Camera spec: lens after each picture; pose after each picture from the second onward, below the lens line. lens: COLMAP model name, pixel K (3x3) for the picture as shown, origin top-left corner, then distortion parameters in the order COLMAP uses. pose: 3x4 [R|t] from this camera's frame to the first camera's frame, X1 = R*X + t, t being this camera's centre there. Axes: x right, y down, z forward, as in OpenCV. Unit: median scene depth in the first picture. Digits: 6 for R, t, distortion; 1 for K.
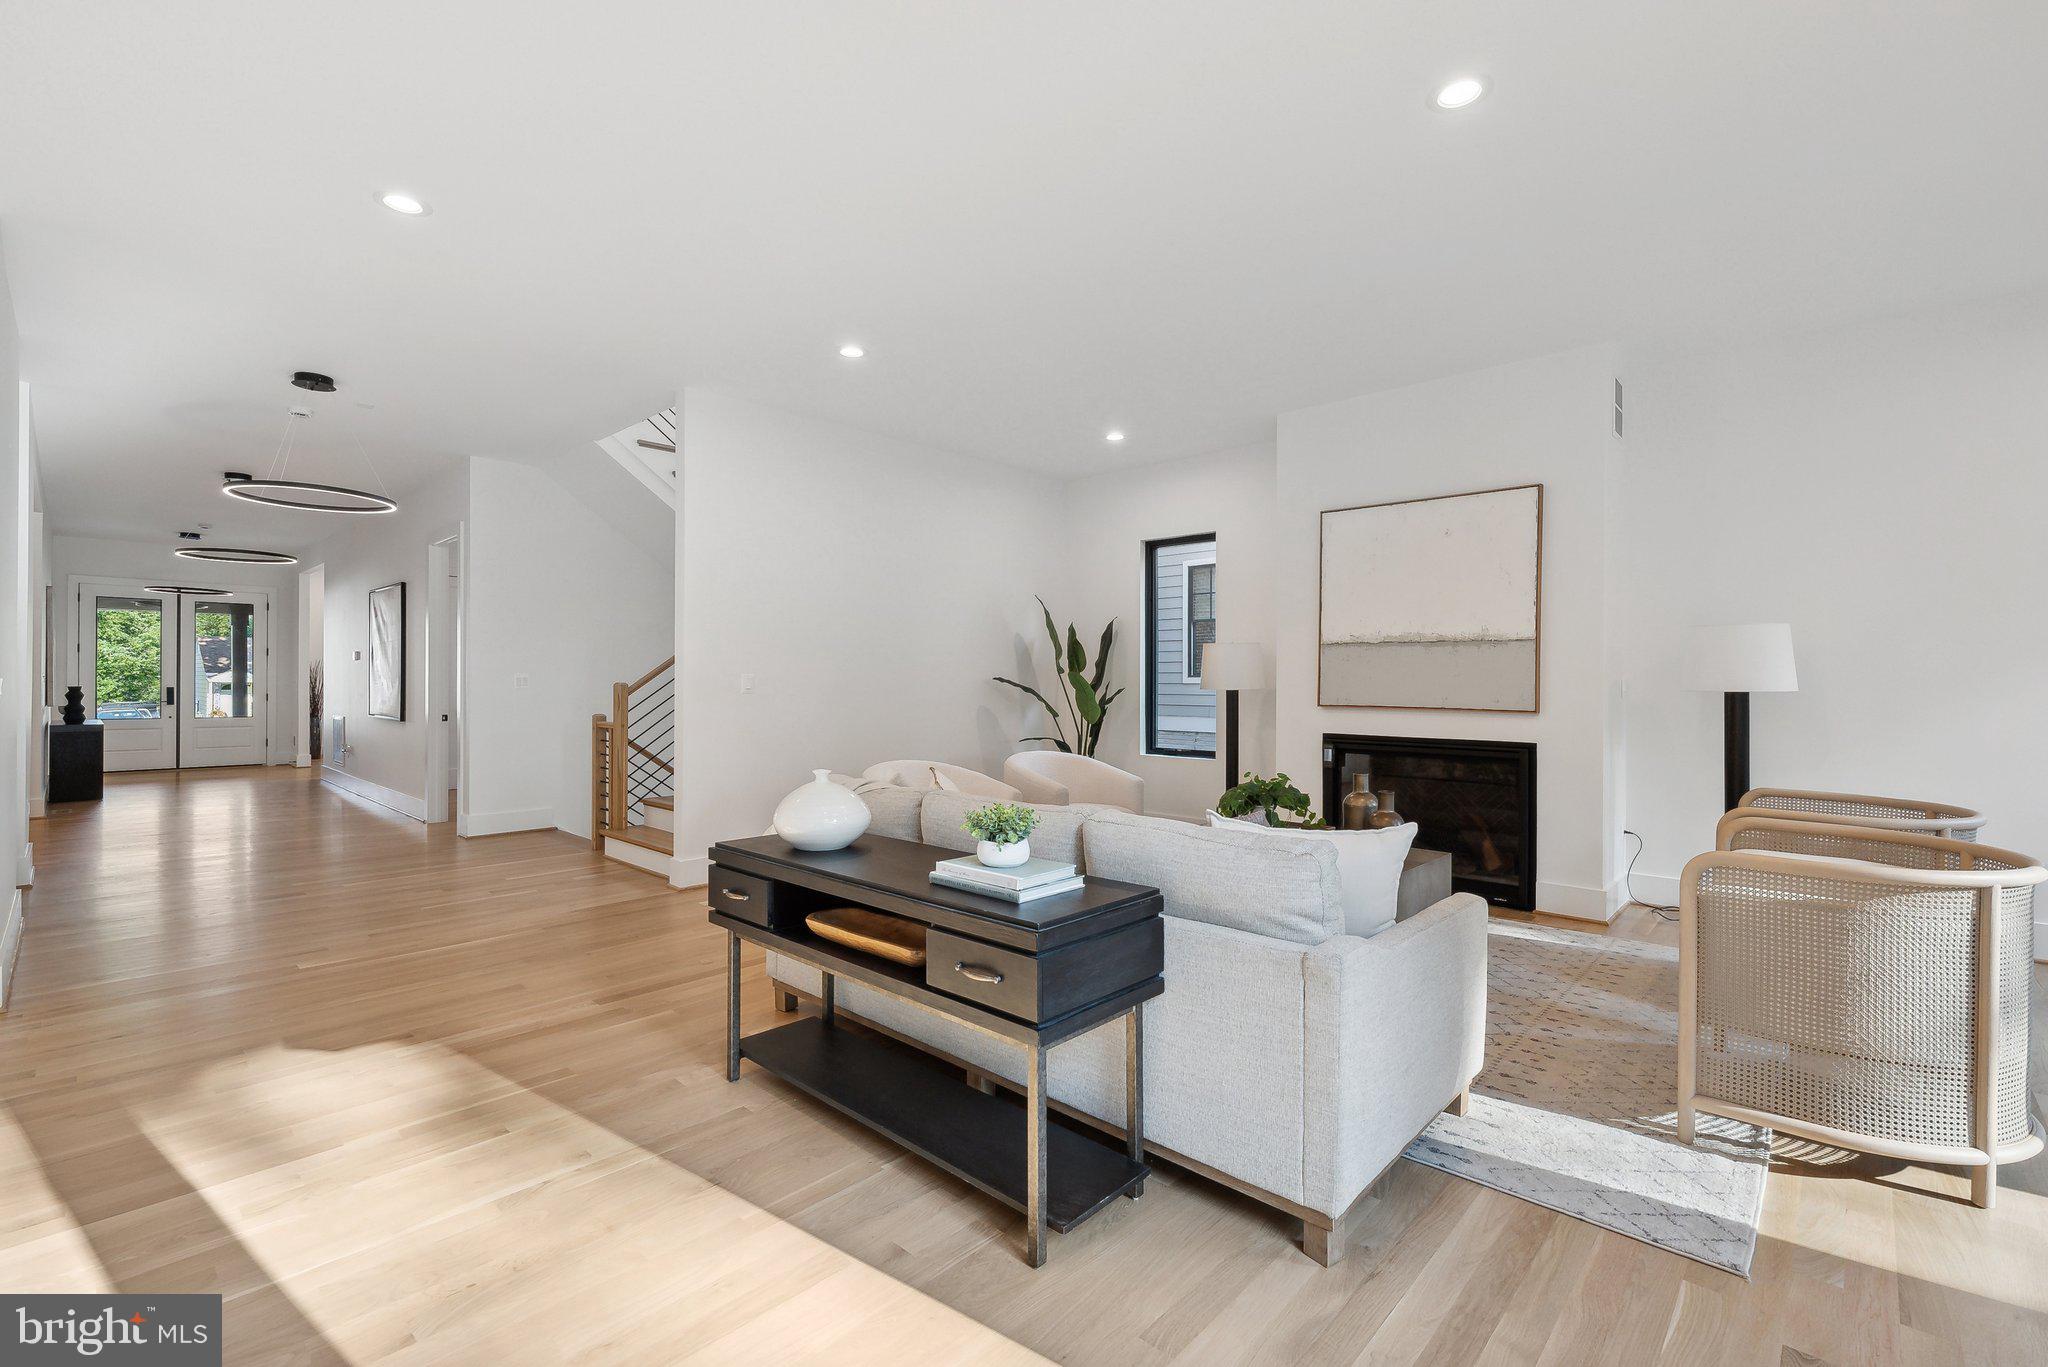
lens RADIAL K [[903.2, 0, 1024.8], [0, 903.2, 680.2], [0, 0, 1]] dist [0.009904, 0.000562]
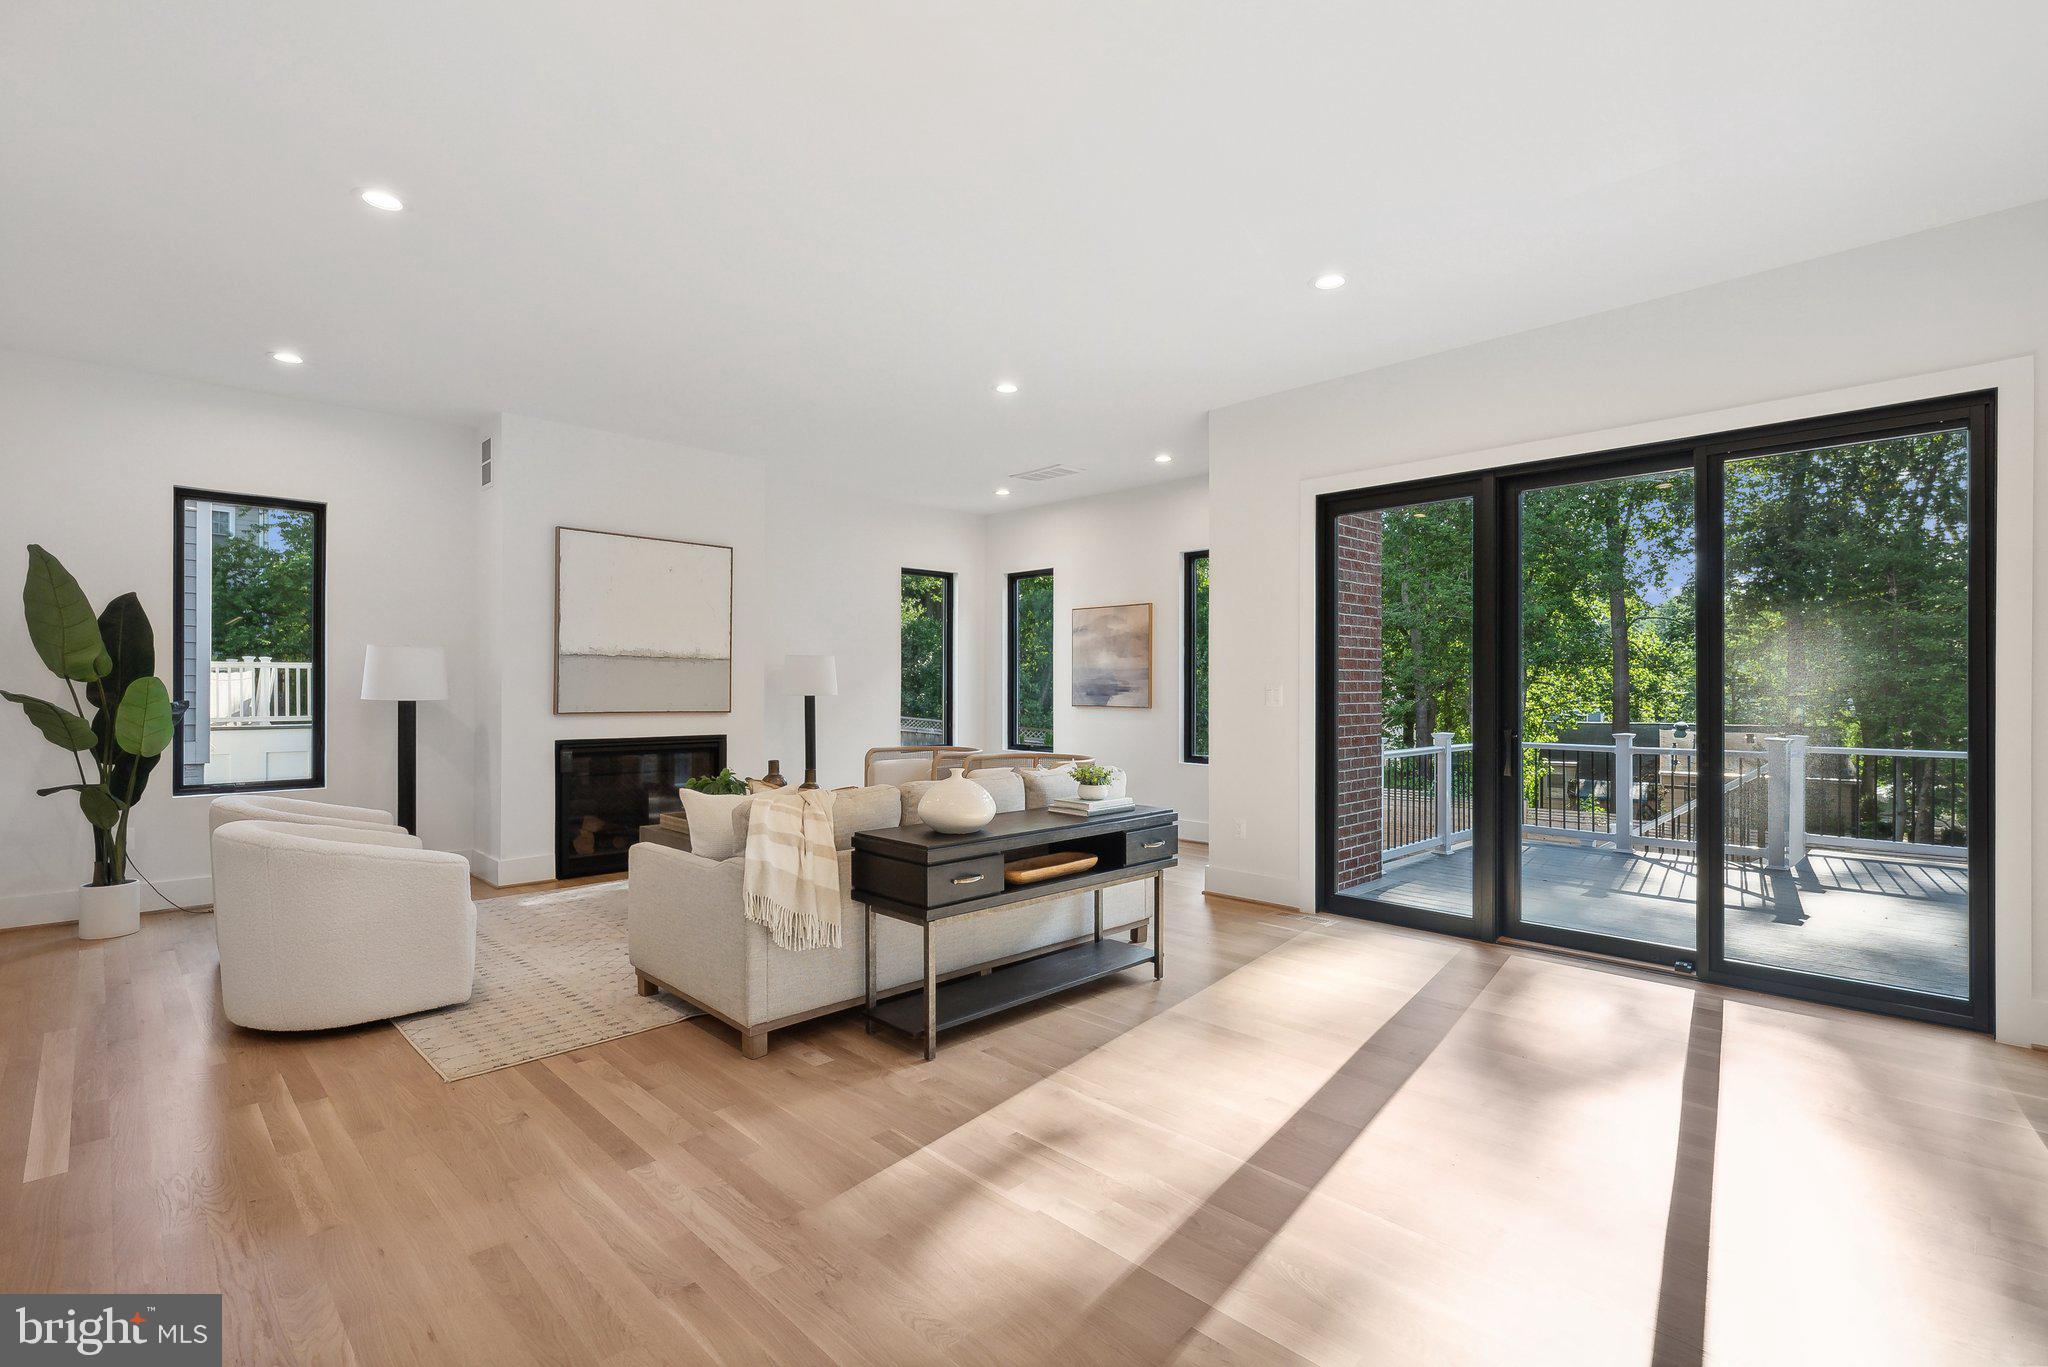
lens RADIAL K [[911.5, 0, 1032.0], [0, 911.5, 681.8], [0, 0, 1]] dist [0.002592, 0.000045]
pose [[0.043838, 0.008435, 0.999003, -0.779652], [0.002478, 0.999960, -0.008552, 0.002201], [-0.999036, 0.002850, 0.043815, 0.462115]]
